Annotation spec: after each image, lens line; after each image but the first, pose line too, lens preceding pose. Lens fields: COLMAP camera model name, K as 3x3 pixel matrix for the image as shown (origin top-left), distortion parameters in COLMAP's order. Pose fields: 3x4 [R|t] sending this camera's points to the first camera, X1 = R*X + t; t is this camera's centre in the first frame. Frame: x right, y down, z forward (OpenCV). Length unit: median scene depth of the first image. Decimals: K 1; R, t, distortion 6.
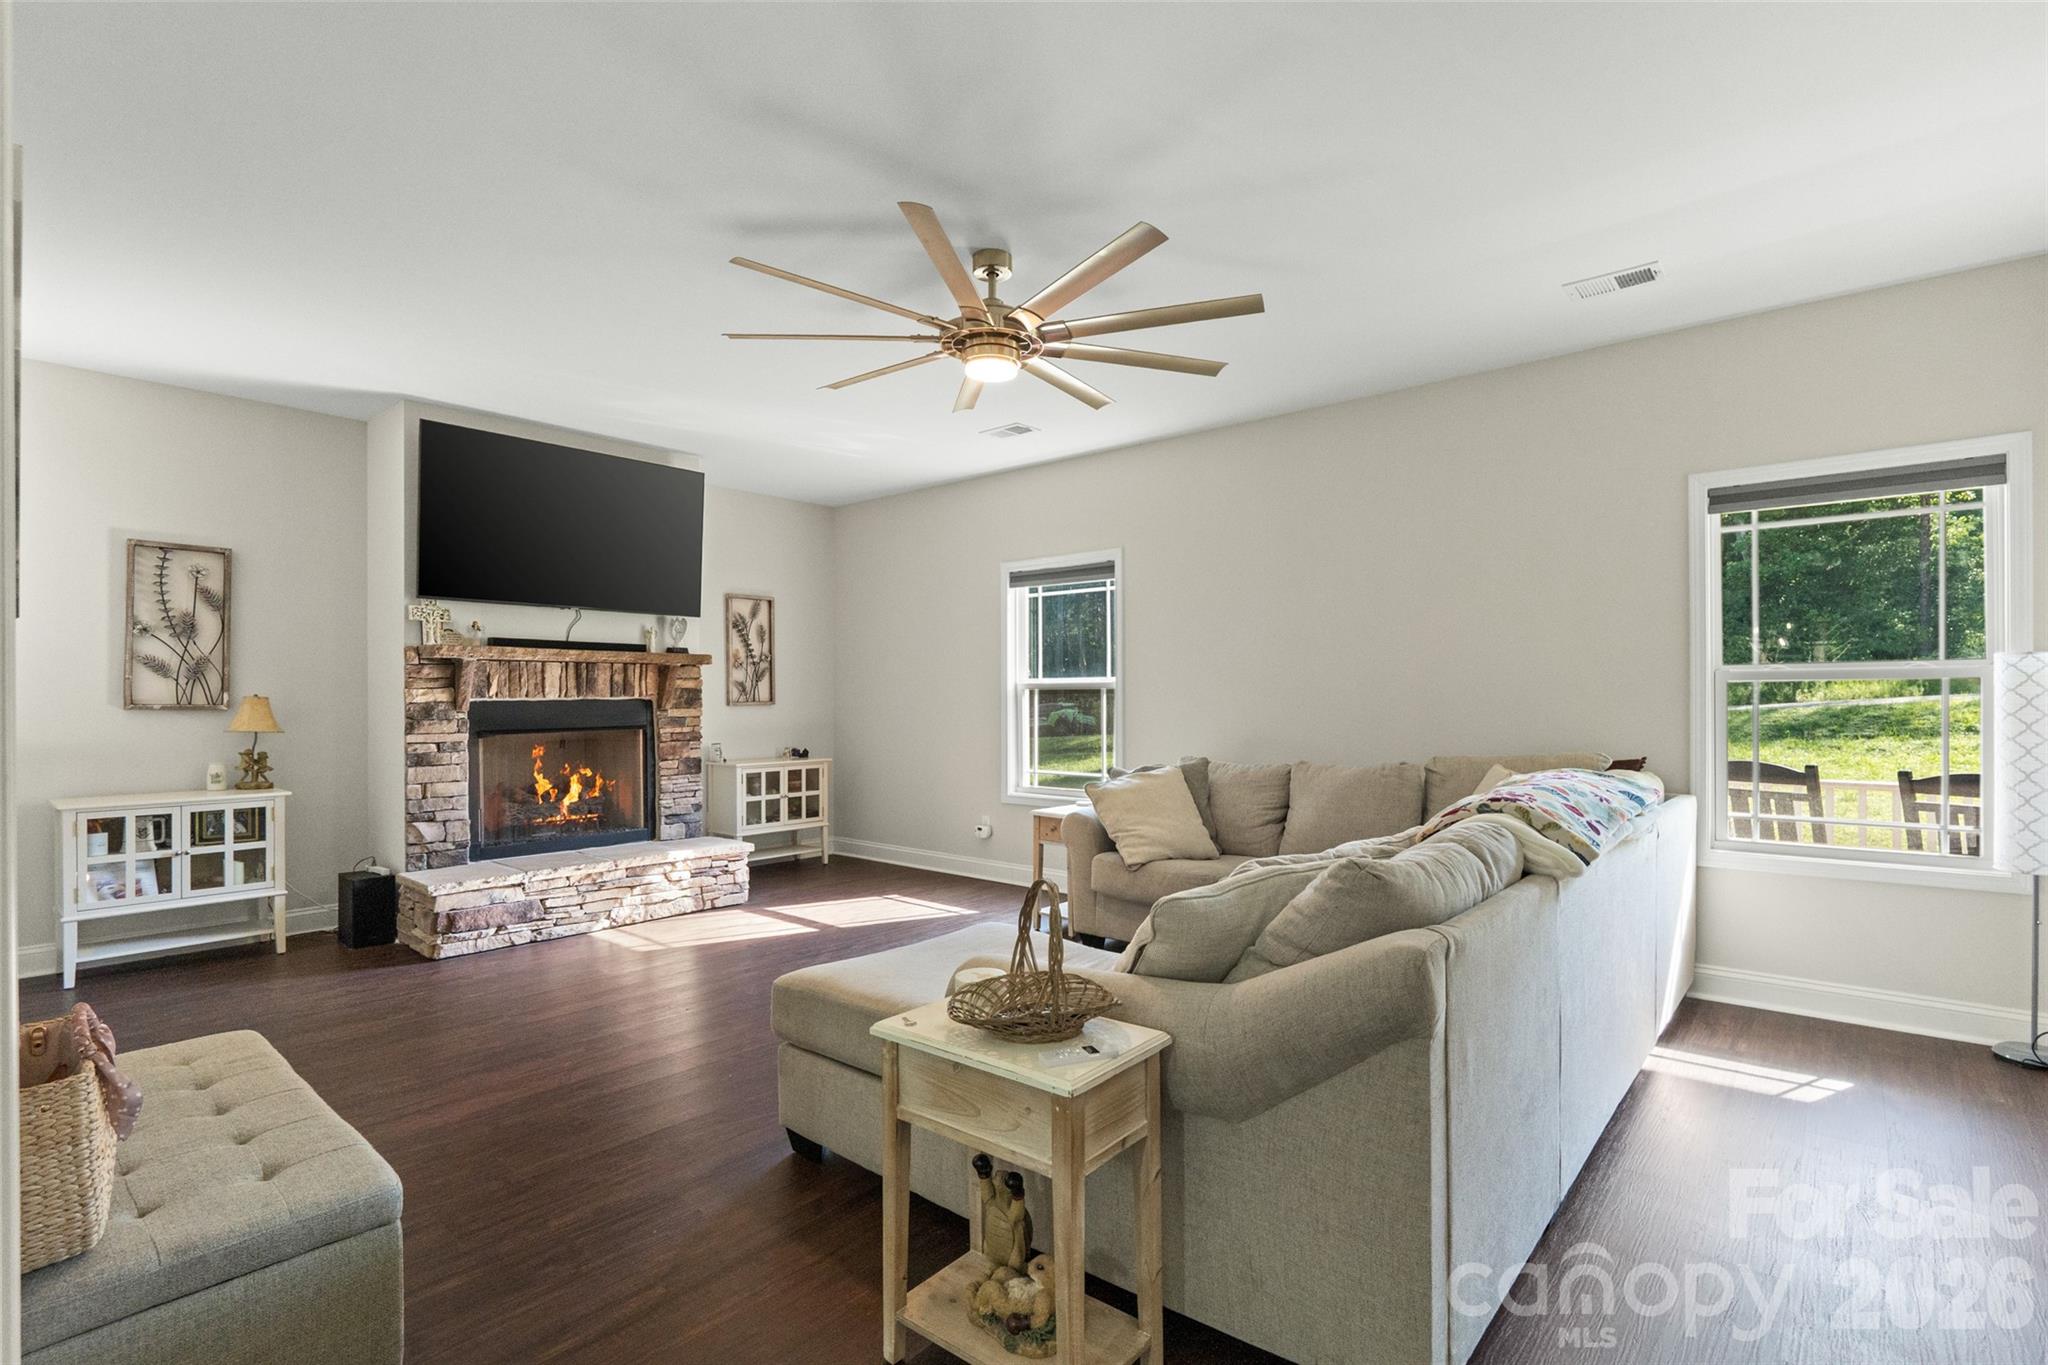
lens RADIAL K [[959.4, 0, 1024.0], [0, 959.4, 682.5], [0, 0, 1]] dist [-0.001979, -0.000344]
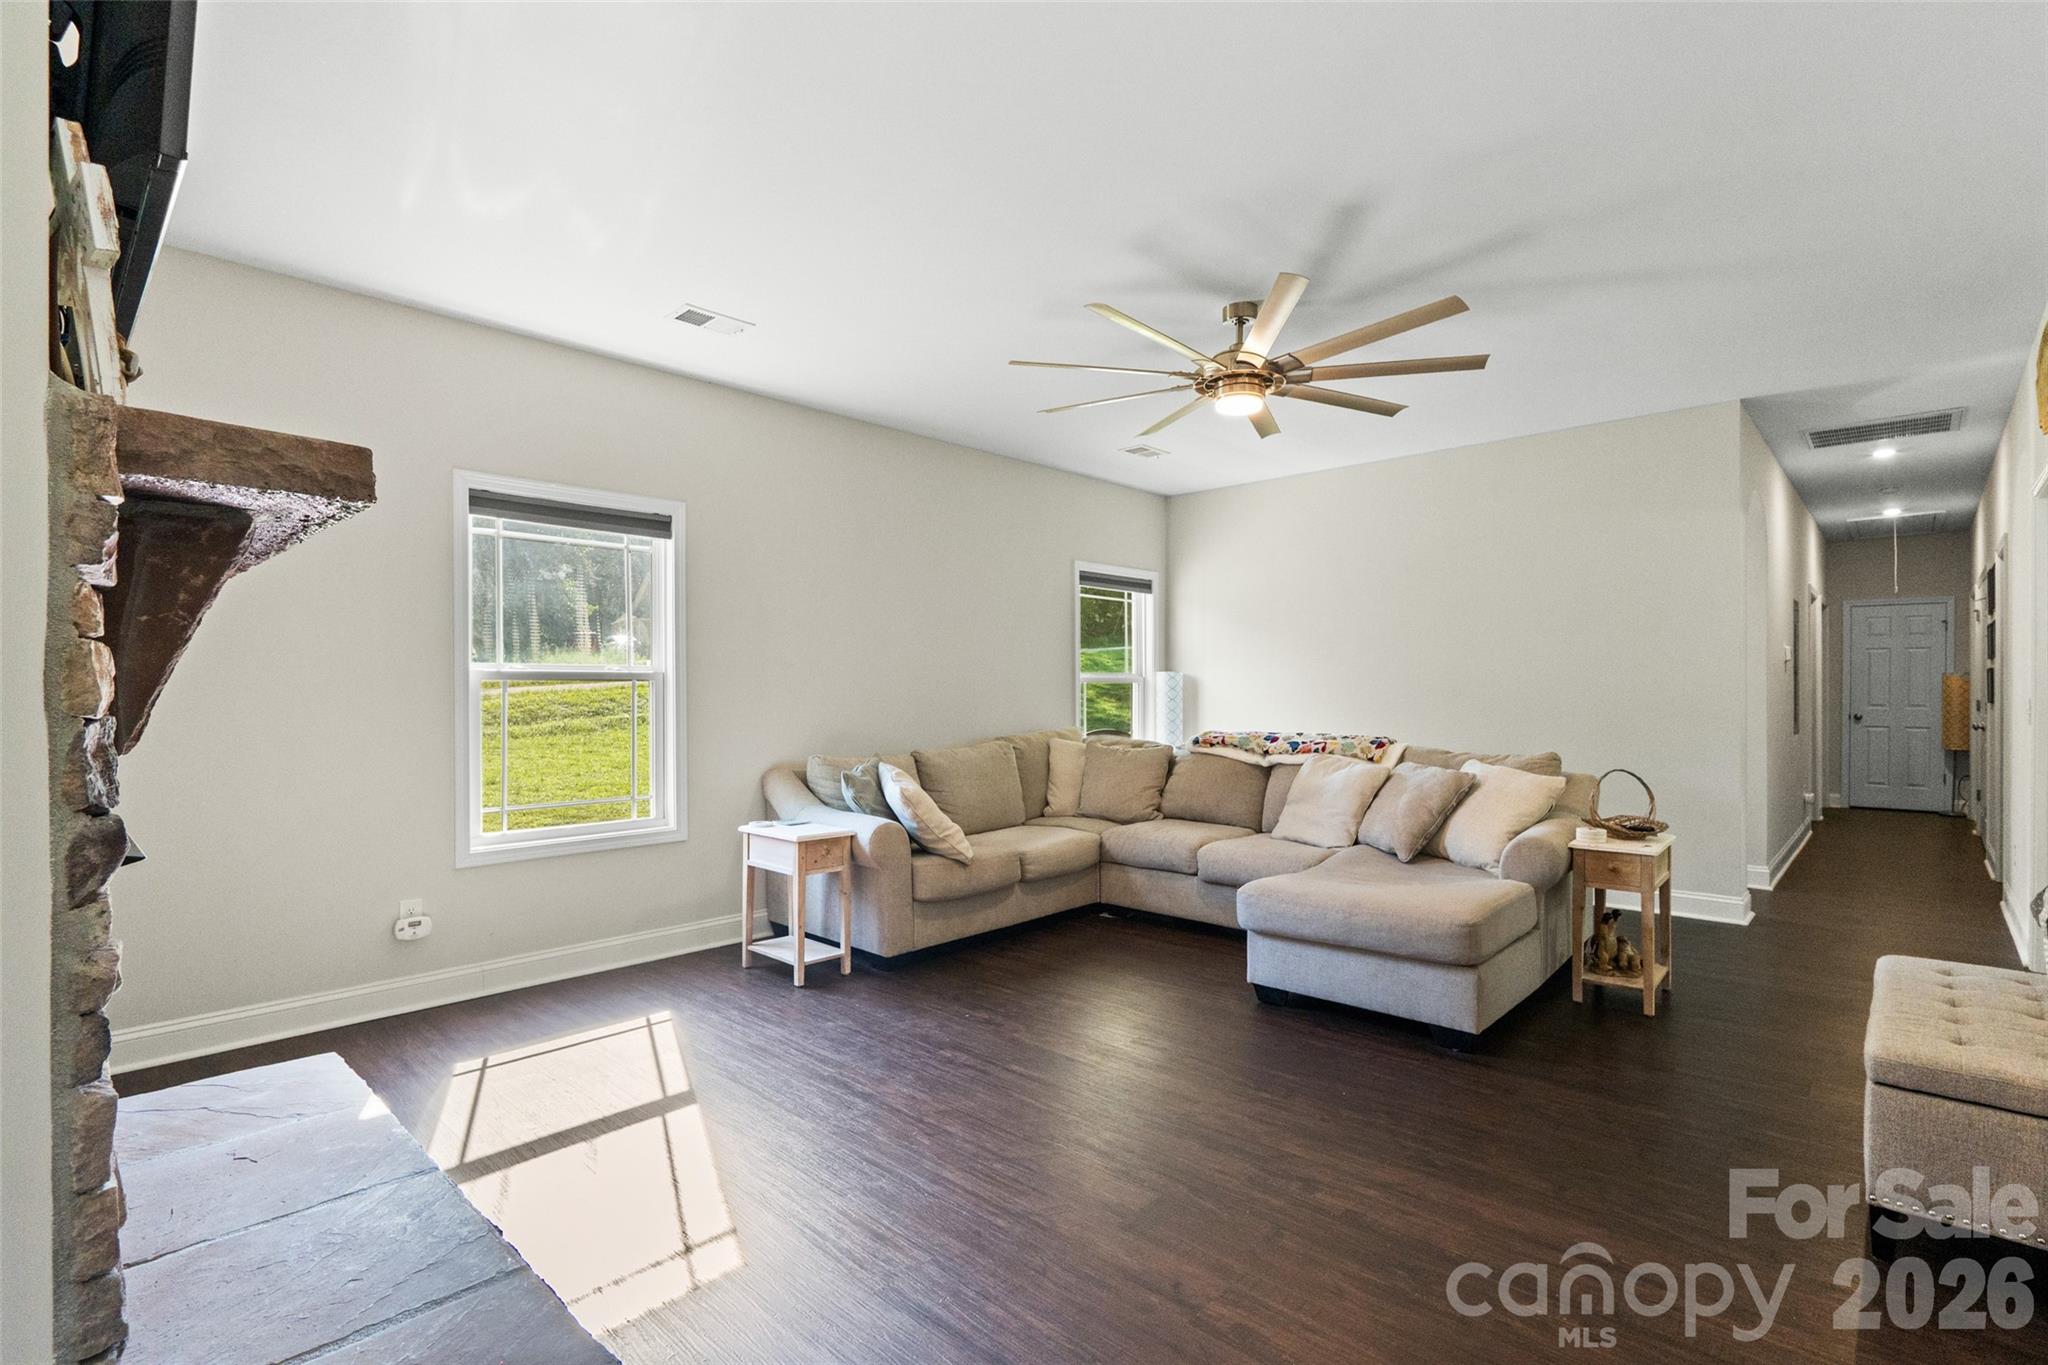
lens RADIAL K [[954.7, 0, 1047.8], [0, 954.7, 682.1], [0, 0, 1]] dist [-0.000141, 0.000069]
pose [[0.033412, 0.011586, 0.999375, -0.670433], [-0.014084, 0.999839, -0.011121, 0.011716], [-0.999342, -0.013703, 0.033570, 0.676730]]
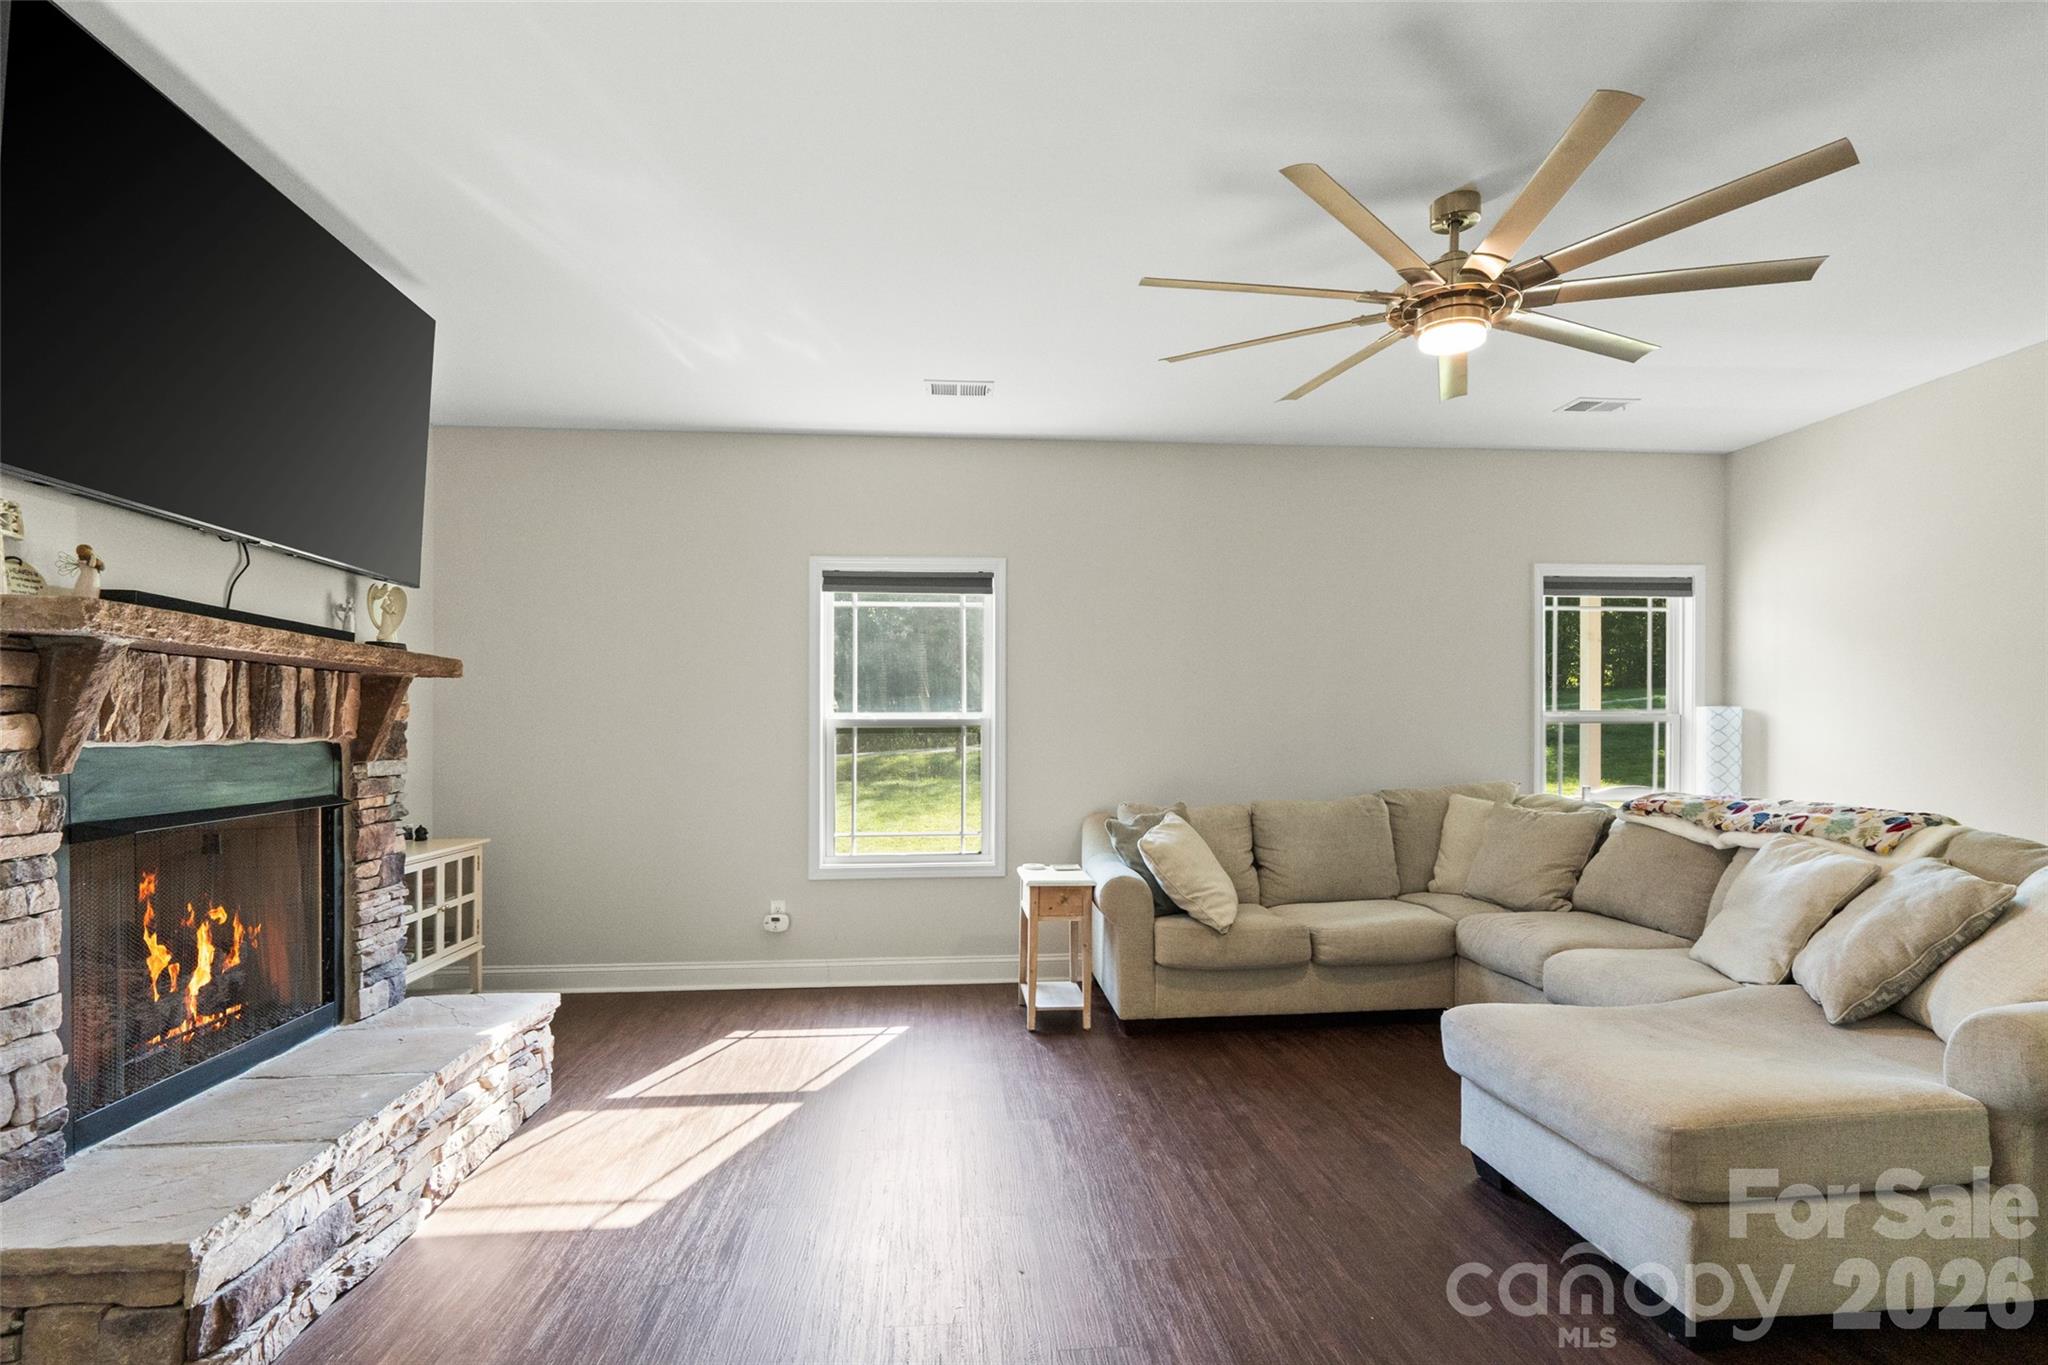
lens RADIAL K [[1009.4, 0, 1035.3], [0, 1009.4, 724.9], [0, 0, 1]] dist [-0.003366, -0.000266]
pose [[0.693198, 0.006766, 0.720716, -0.512864], [-0.009427, 0.999956, -0.000321, 0.005141], [-0.720686, -0.006571, 0.693231, 0.371271]]
